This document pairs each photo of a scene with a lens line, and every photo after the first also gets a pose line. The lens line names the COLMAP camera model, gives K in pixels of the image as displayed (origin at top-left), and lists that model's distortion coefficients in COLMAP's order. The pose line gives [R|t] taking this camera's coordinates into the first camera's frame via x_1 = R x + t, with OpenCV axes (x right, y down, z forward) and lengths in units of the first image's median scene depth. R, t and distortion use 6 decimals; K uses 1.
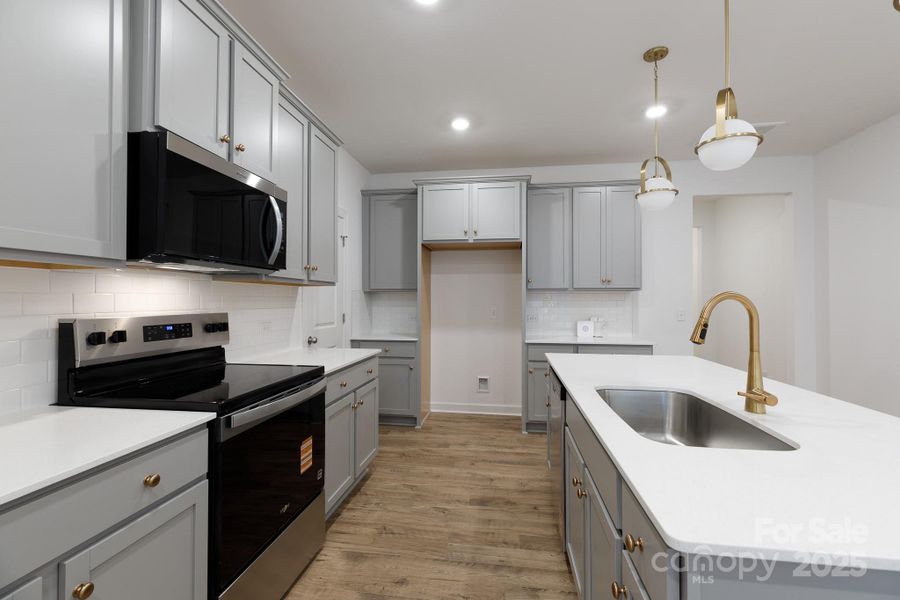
lens RADIAL K [[400.9, 0, 450.0], [0, 400.9, 297.0], [0, 0, 1]] dist [0.002645, 0.000257]
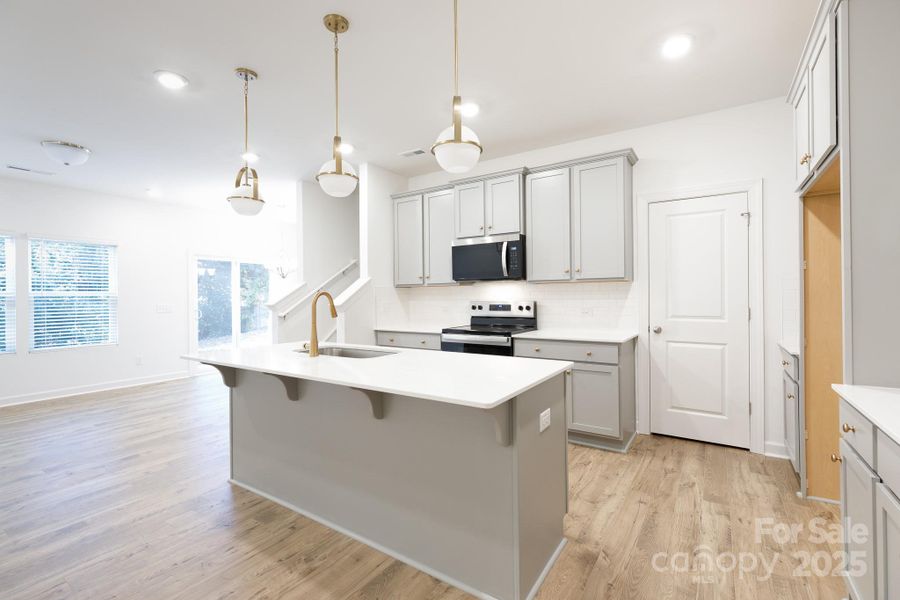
lens RADIAL K [[400.9, 0, 450.0], [0, 400.9, 297.0], [0, 0, 1]] dist [0.002645, 0.000257]
pose [[-0.424021, 0.002961, -0.905647, 0.938463], [0.017040, 0.999844, -0.004709, 0.016520], [0.905492, -0.017429, -0.424006, 1.022661]]
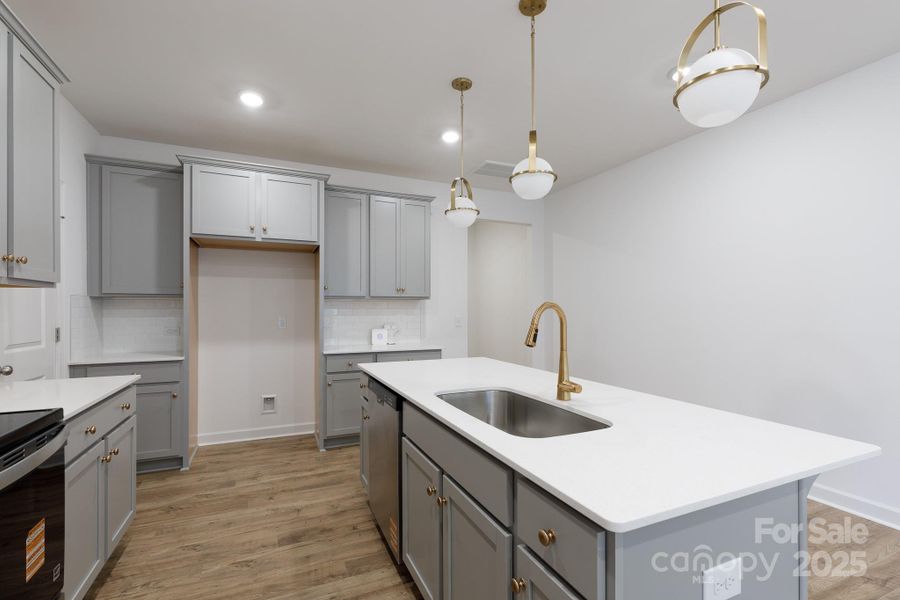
lens RADIAL K [[406.4, 0, 447.6], [0, 406.4, 307.9], [0, 0, 1]] dist [0.002353, 0.000172]
pose [[0.845718, -0.000582, 0.533630, -0.090892], [-0.003673, 0.999969, 0.006913, -0.000873], [-0.533618, -0.007807, 0.845690, 0.059918]]
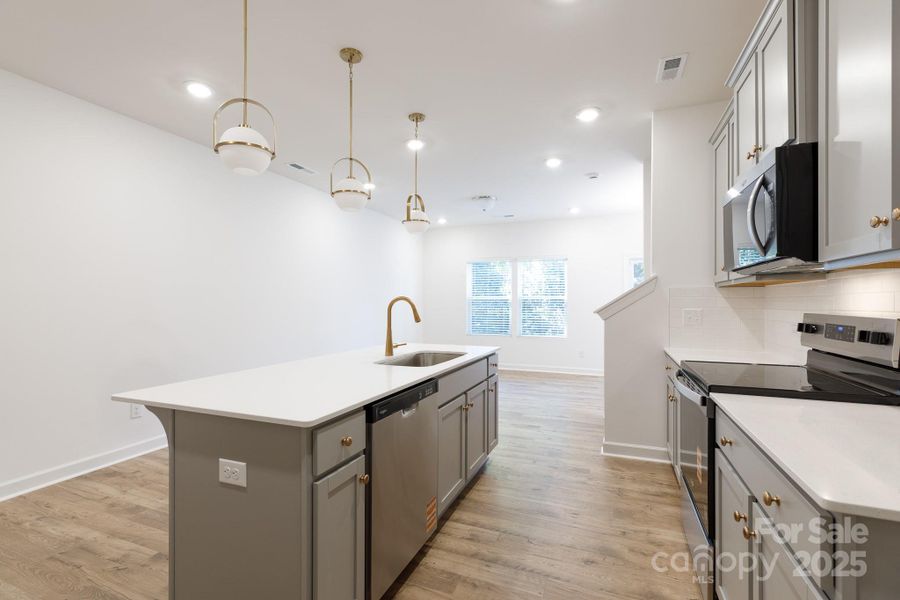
lens RADIAL K [[406.4, 0, 447.6], [0, 406.4, 307.9], [0, 0, 1]] dist [0.002353, 0.000172]
pose [[-0.969677, -0.004704, 0.244346, -0.010003], [-0.003905, 0.999985, 0.003753, 0.015600], [-0.244360, 0.002685, -0.969681, 1.273844]]
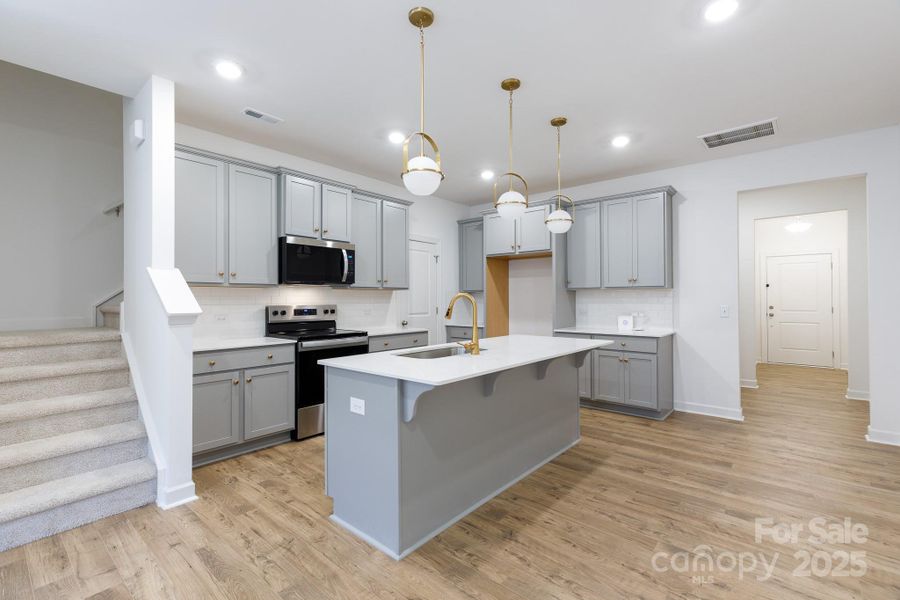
lens RADIAL K [[400.9, 0, 450.0], [0, 400.9, 297.0], [0, 0, 1]] dist [0.002645, 0.000257]
pose [[0.844112, -0.007499, -0.536114, 0.743661], [0.009375, 0.999956, 0.000773, 0.002024], [0.536085, -0.005679, 0.844145, -0.308890]]
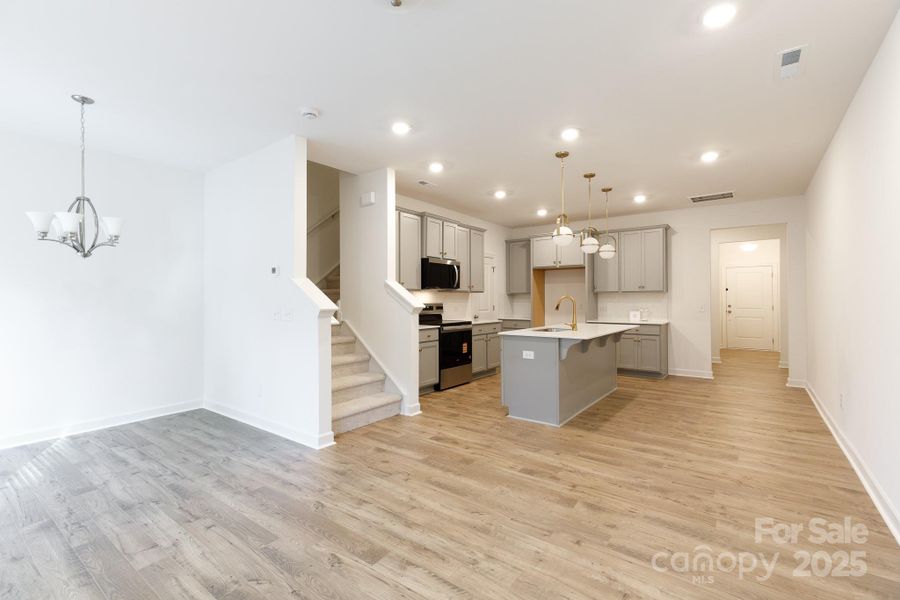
lens RADIAL K [[400.9, 0, 450.0], [0, 400.9, 297.0], [0, 0, 1]] dist [0.002645, 0.000257]
pose [[0.879509, -0.005758, -0.475847, 0.639625], [0.006911, 0.999976, 0.000673, -0.005475], [0.475832, -0.003881, 0.879528, -1.120436]]
